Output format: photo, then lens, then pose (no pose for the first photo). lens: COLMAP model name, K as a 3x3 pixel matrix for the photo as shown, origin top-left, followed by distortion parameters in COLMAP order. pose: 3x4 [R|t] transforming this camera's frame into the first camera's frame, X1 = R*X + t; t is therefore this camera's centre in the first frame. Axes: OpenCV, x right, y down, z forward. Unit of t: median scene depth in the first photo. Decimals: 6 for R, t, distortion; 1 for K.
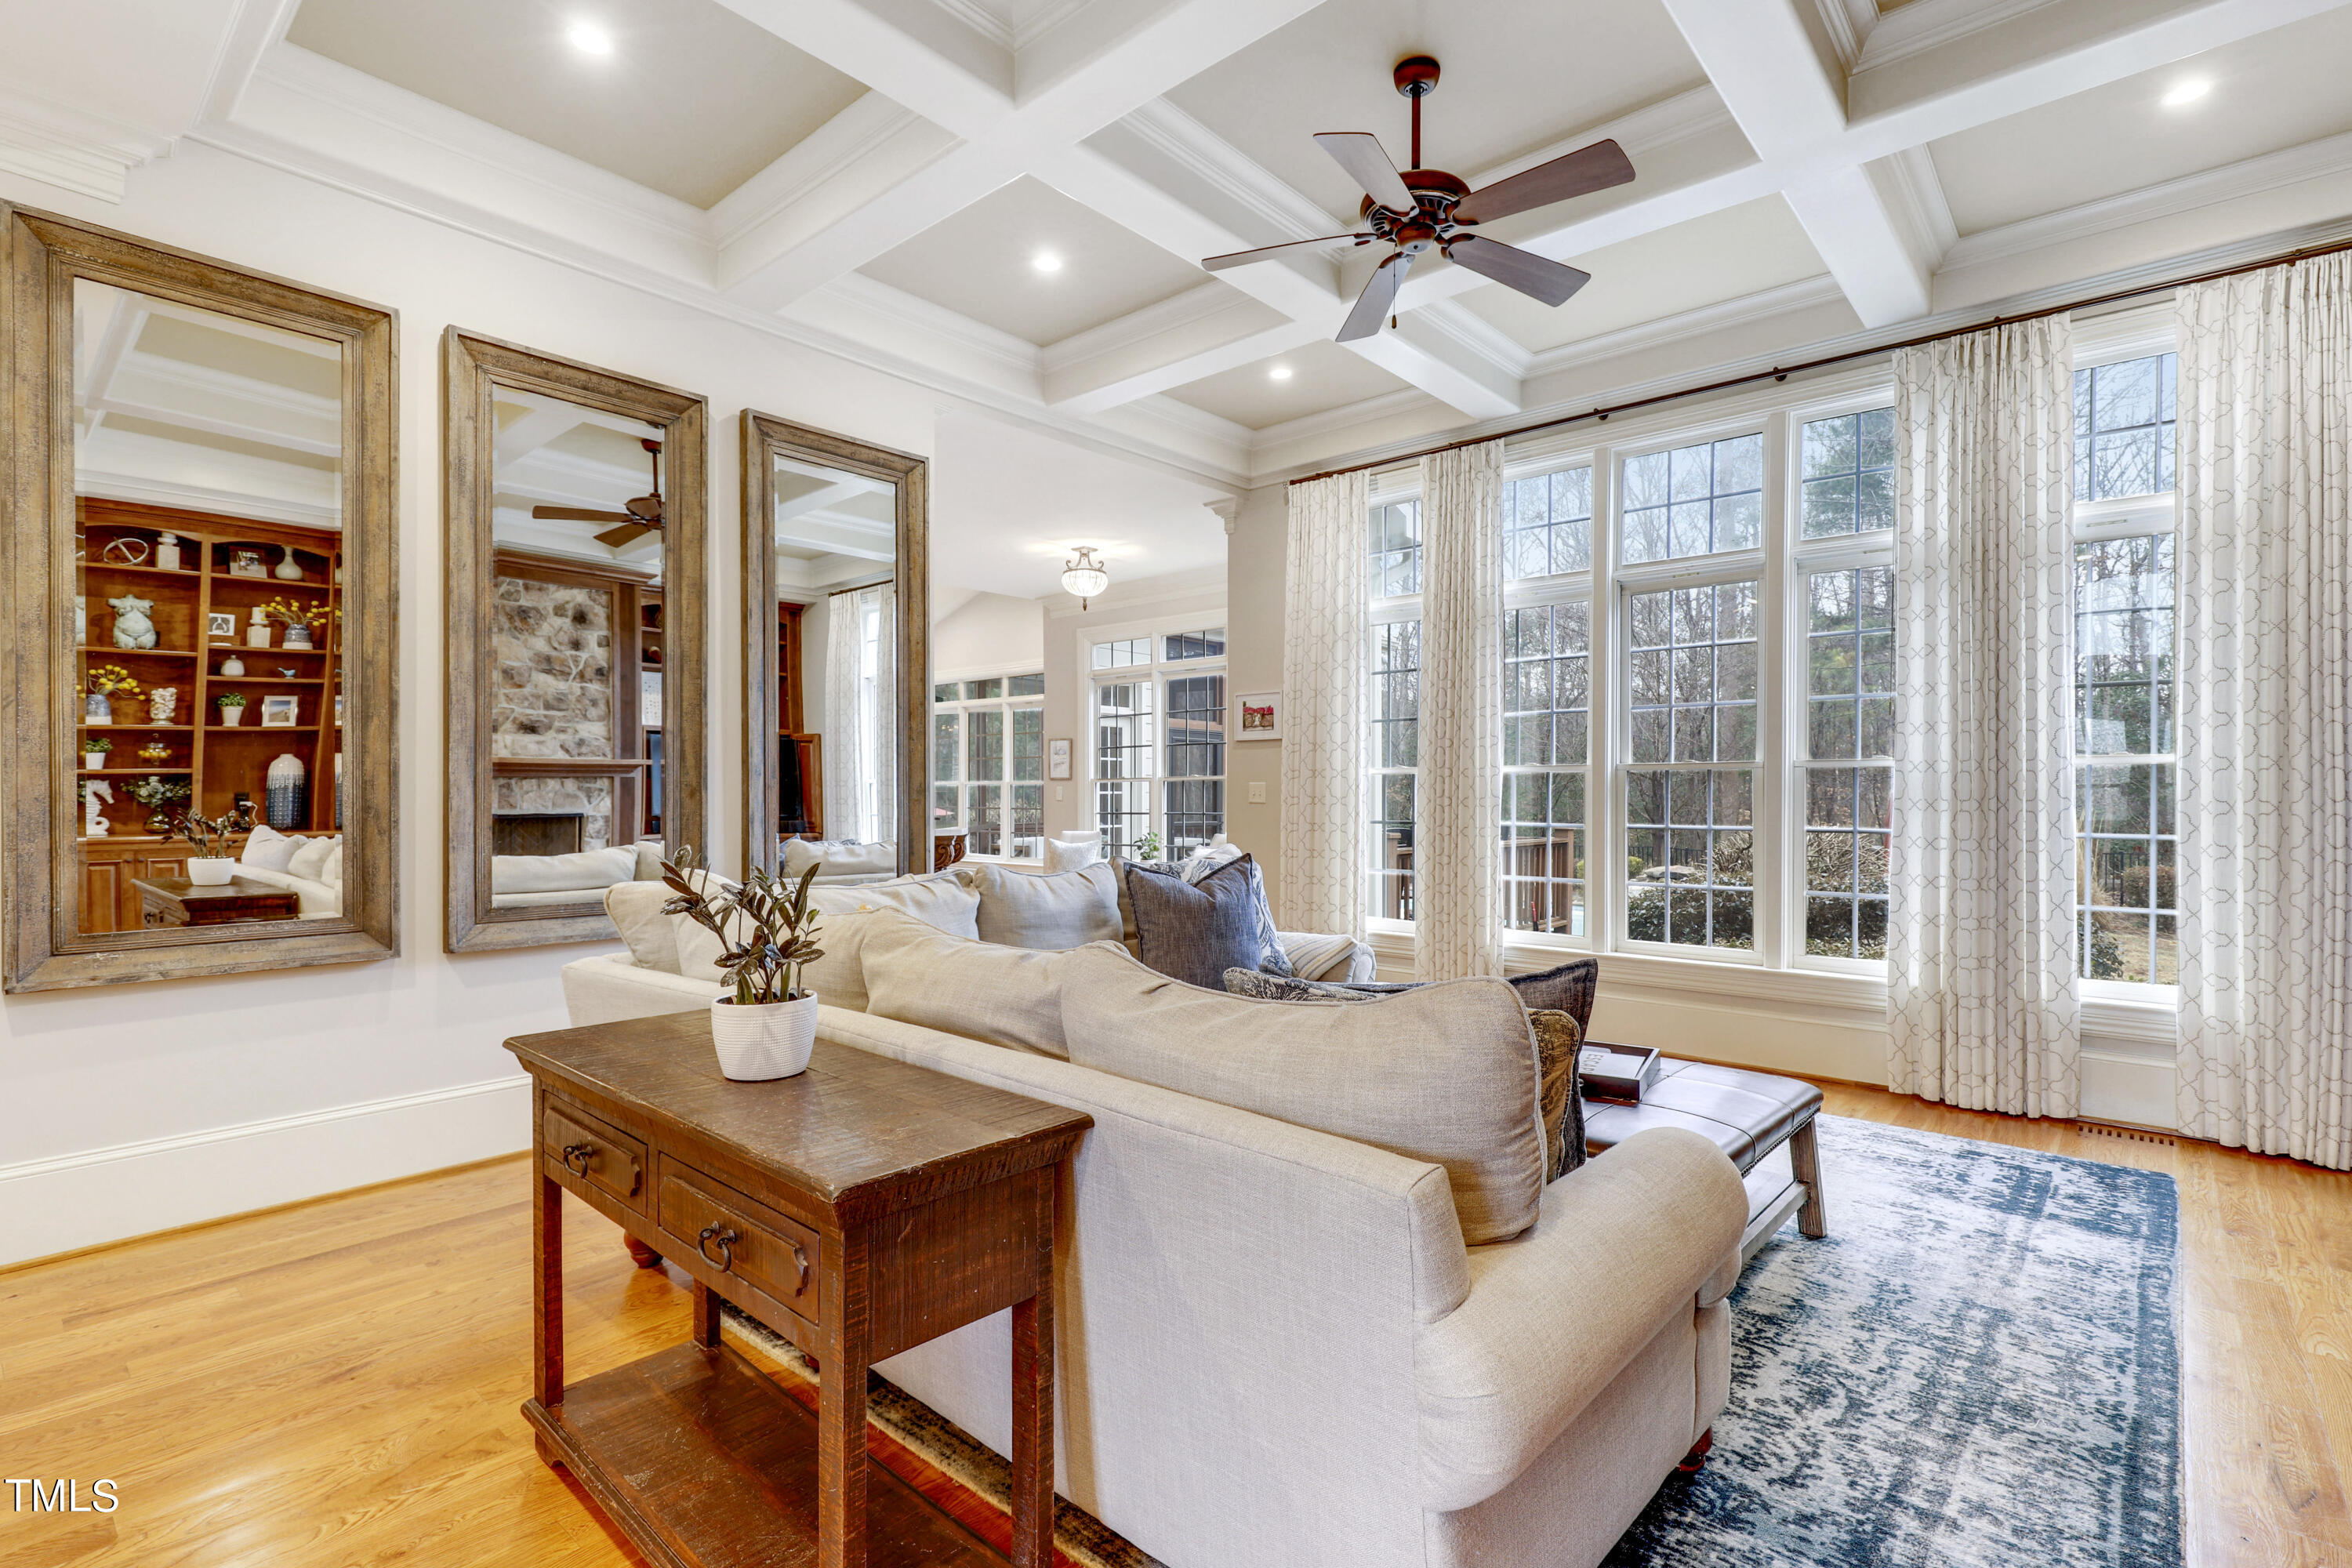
lens RADIAL K [[1106.7, 0, 1186.3], [0, 1106.7, 794.7], [0, 0, 1]] dist [-0.000575, 0.000702]
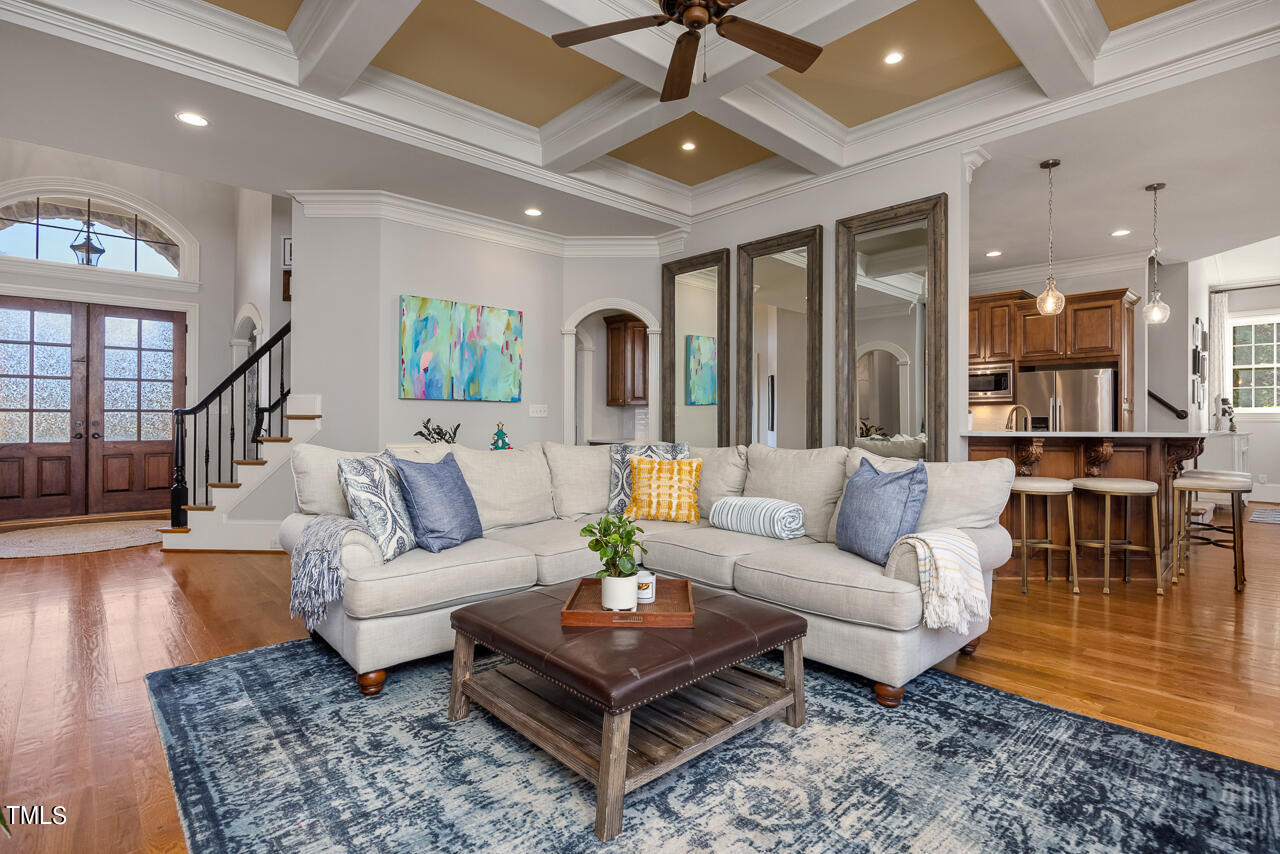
lens RADIAL K [[609.5, 0, 640.5], [0, 609.5, 422.1], [0, 0, 1]] dist [0.003710, -0.000051]
pose [[-0.103865, 0.000215, -0.994591, 1.555332], [0.001529, 0.999999, 0.000056, 0.040895], [0.994590, -0.001515, -0.103866, 1.590996]]
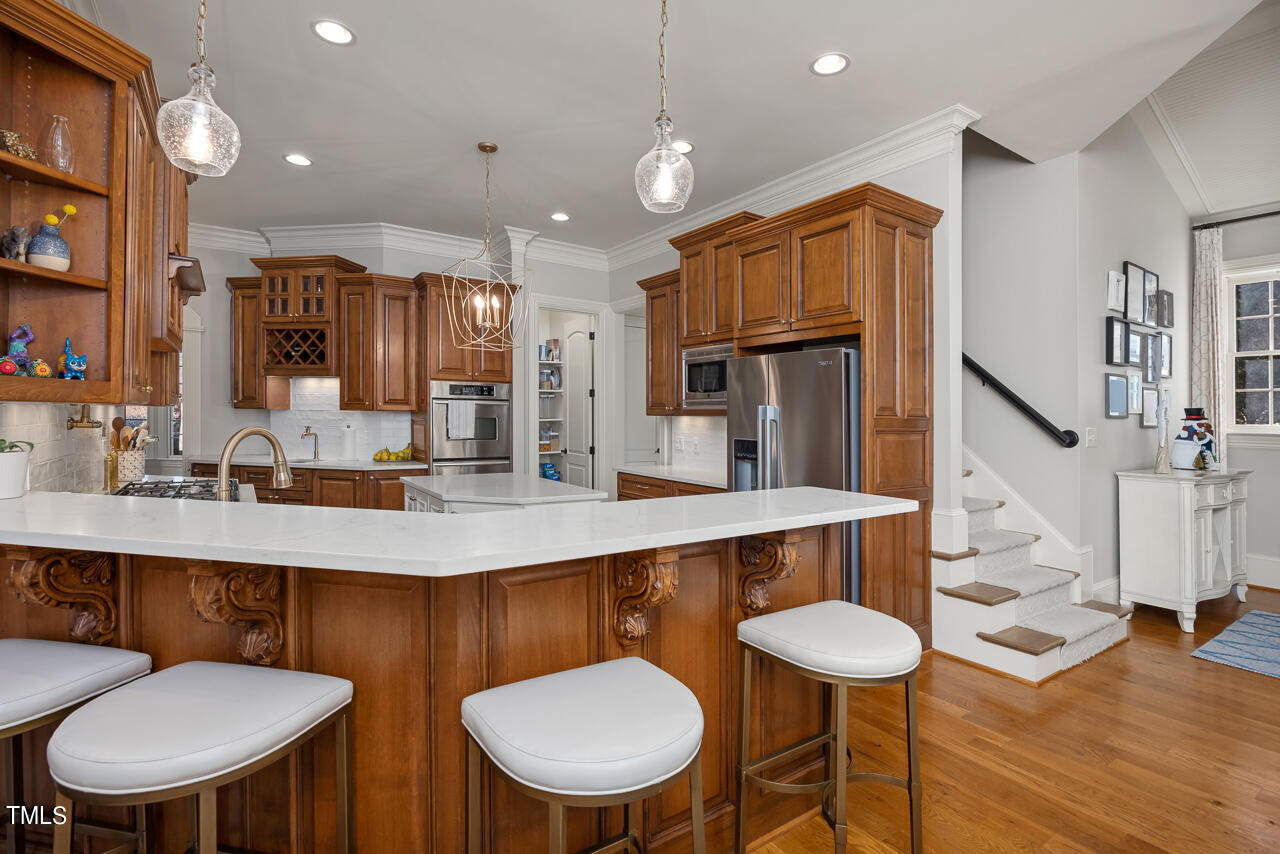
lens RADIAL K [[609.5, 0, 644.4], [0, 609.5, 425.6], [0, 0, 1]] dist [0.003710, -0.000051]
pose [[-0.227977, -0.011340, -0.973601, 1.457031], [-0.004472, 0.999934, -0.010600, 0.037968], [0.973656, 0.001937, -0.228012, 1.700243]]
